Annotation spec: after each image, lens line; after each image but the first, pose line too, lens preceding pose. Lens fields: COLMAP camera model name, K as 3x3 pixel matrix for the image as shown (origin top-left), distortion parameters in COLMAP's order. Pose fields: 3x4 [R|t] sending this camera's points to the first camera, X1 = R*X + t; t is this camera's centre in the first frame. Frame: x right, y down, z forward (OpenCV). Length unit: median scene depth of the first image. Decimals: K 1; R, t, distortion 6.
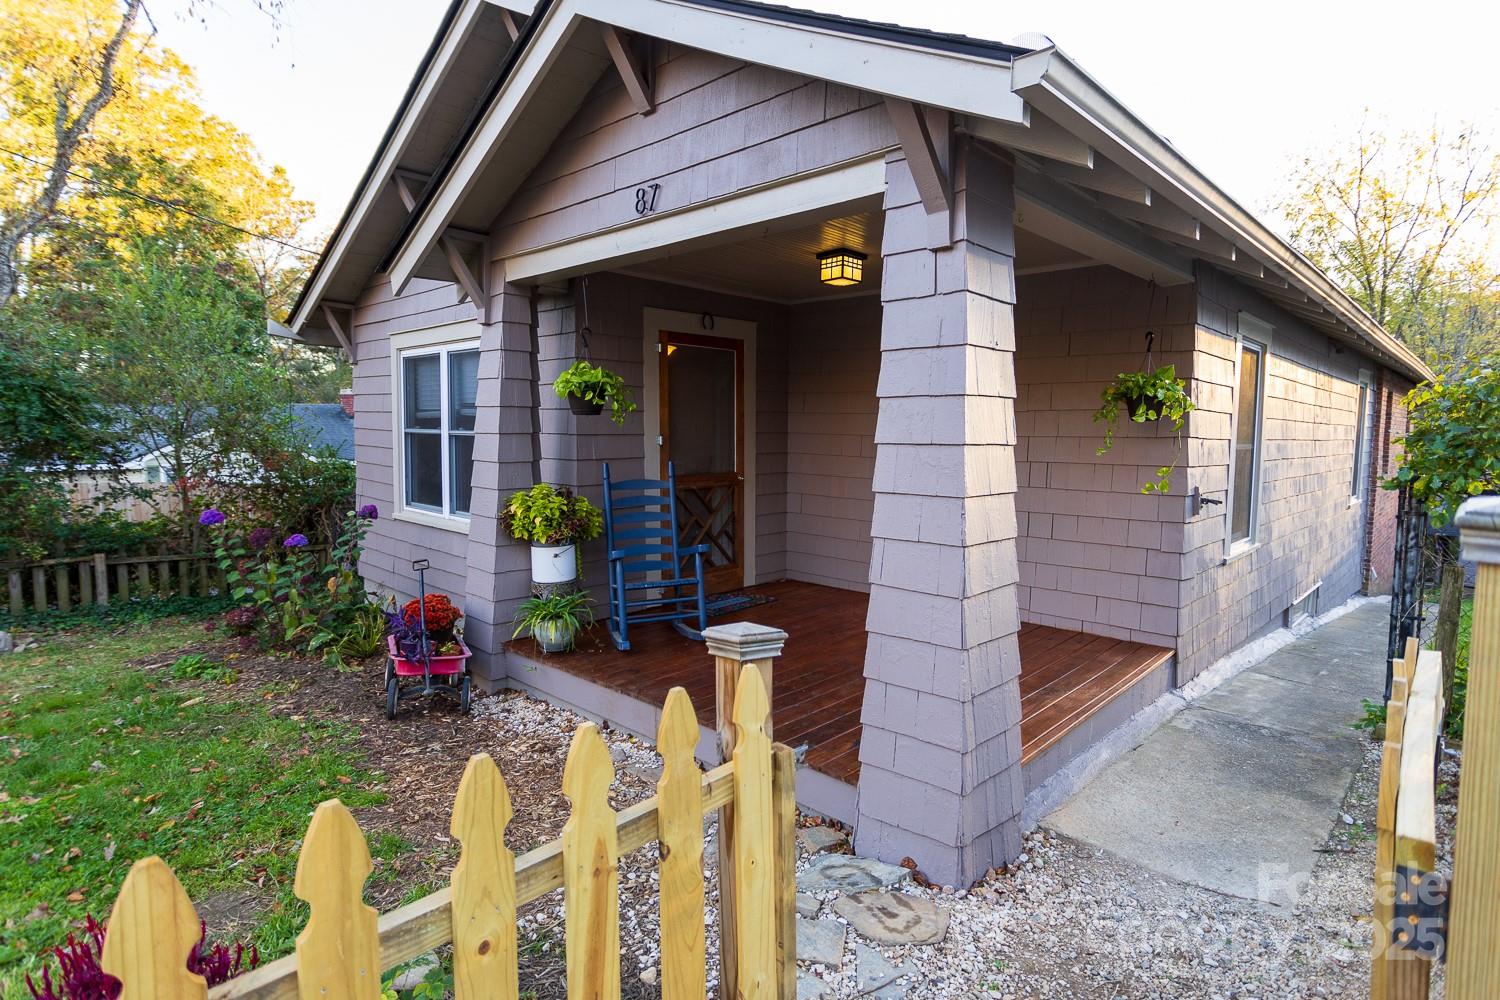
lens RADIAL K [[788.1, 0, 774.0], [0, 788.1, 500.6], [0, 0, 1]] dist [-0.001809, 0.000104]
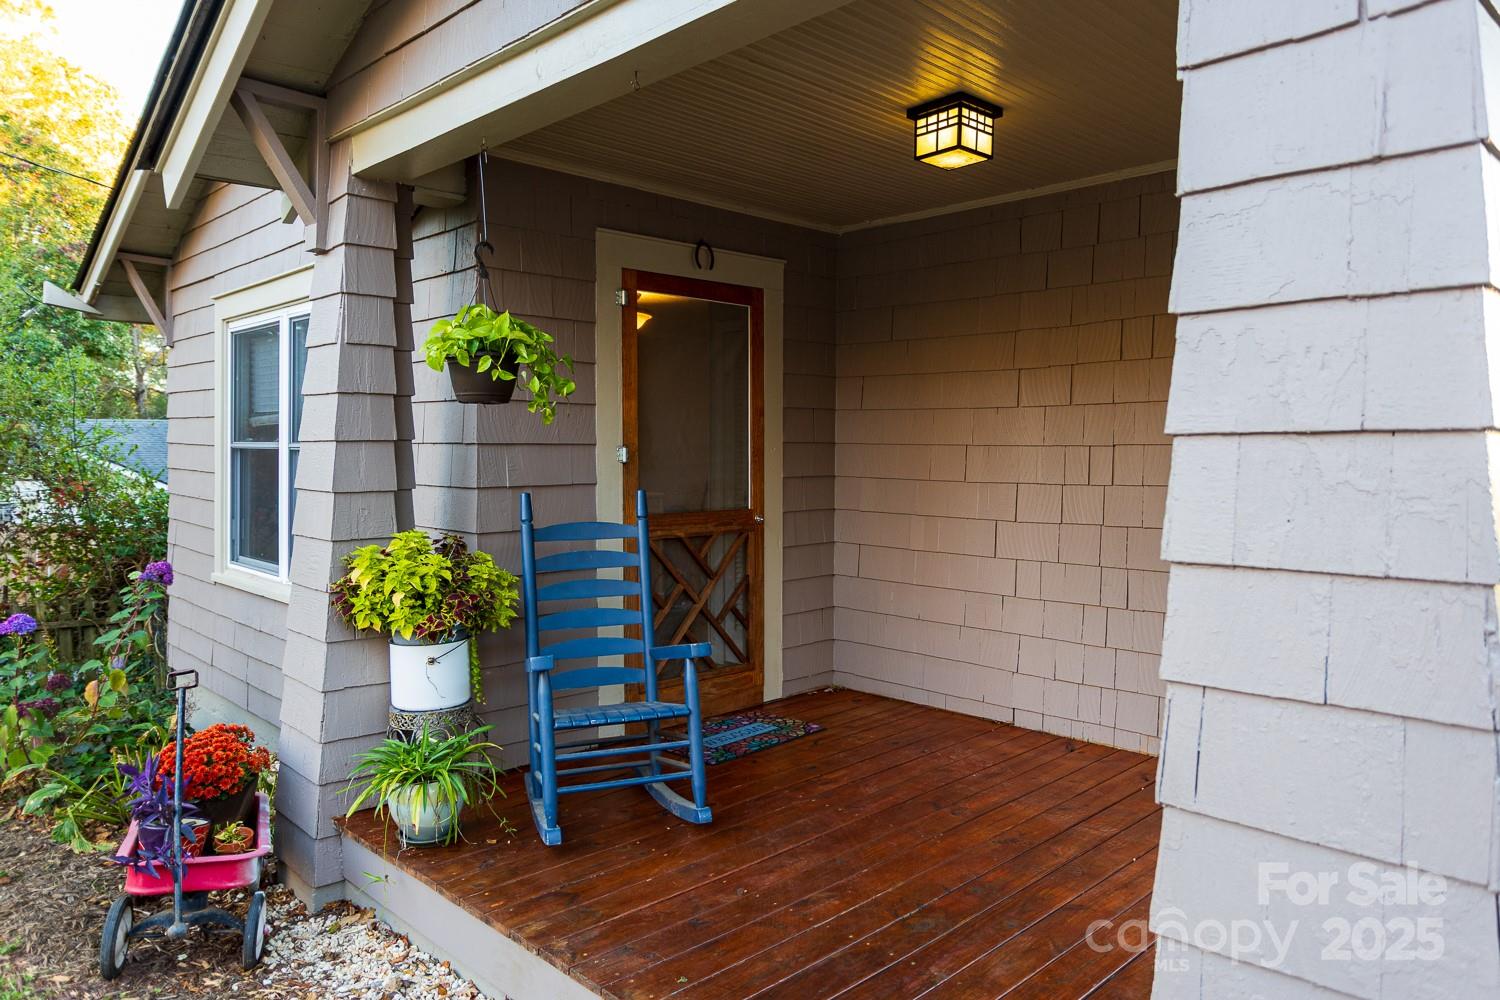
lens RADIAL K [[1033.8, 0, 750.0], [0, 1033.8, 500.0], [0, 0, 1]] dist [0.001190, 0.000284]
pose [[0.999594, -0.002173, -0.028415, -0.032365], [0.000927, 0.999042, -0.043763, -0.010234], [0.028483, 0.043719, 0.998638, 0.267874]]
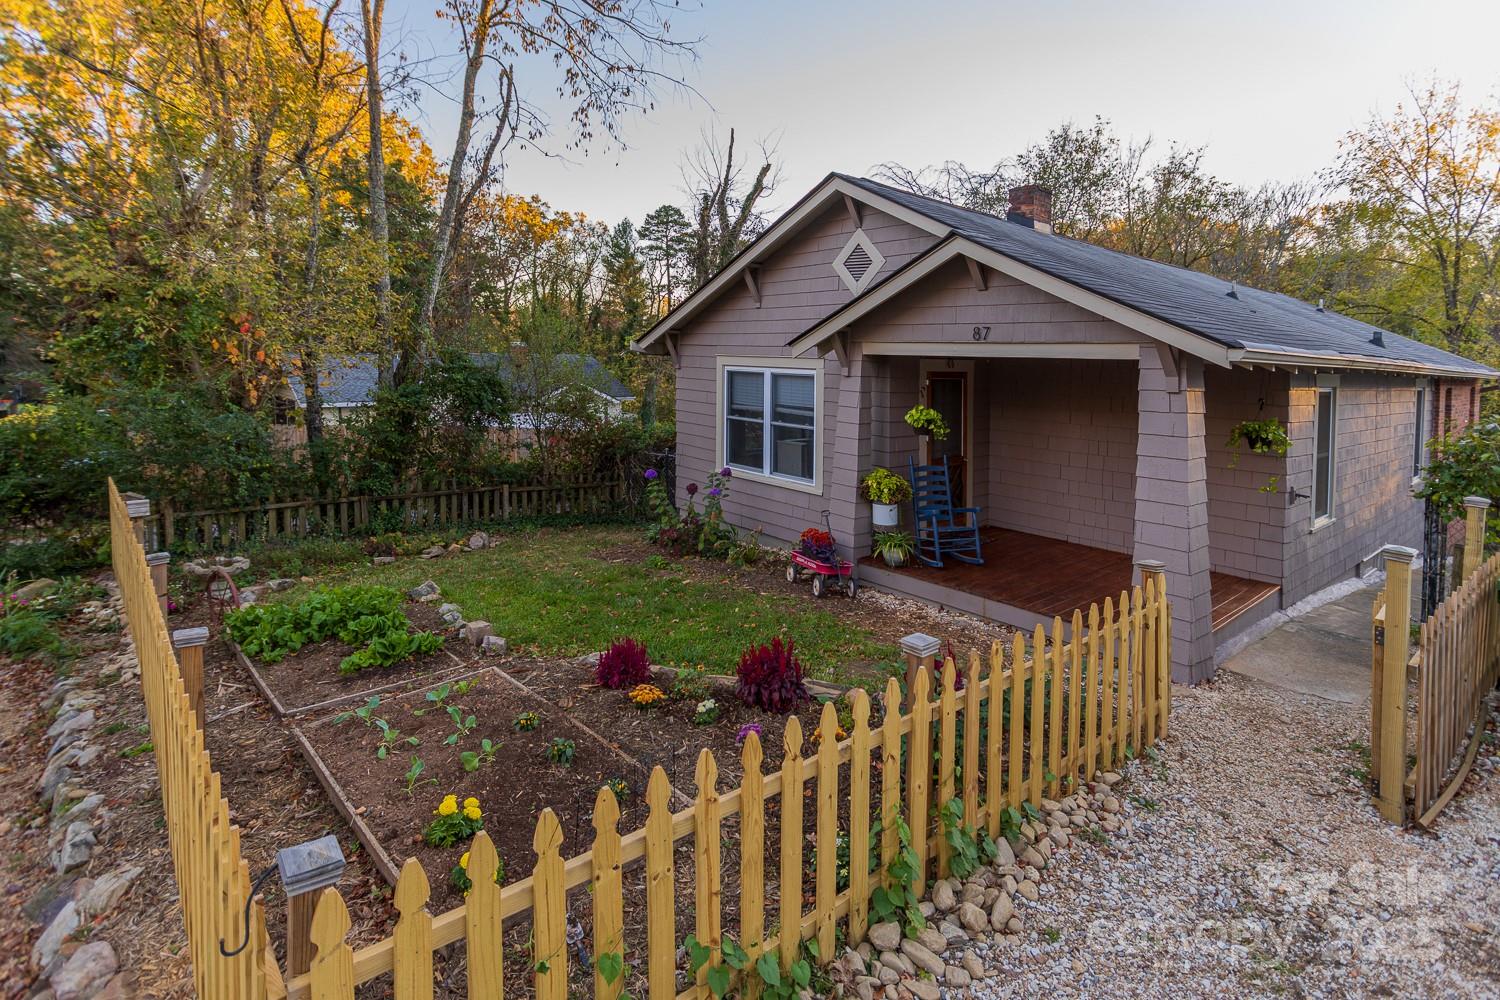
lens RADIAL K [[690.9, 0, 748.7], [0, 690.9, 383.5], [0, 0, 1]] dist [0.000393, 0.000112]
pose [[0.988866, 0.018939, -0.147597, -0.351842], [-0.030510, 0.996600, -0.076530, -0.079939], [0.145646, 0.080181, 0.986082, -0.567127]]
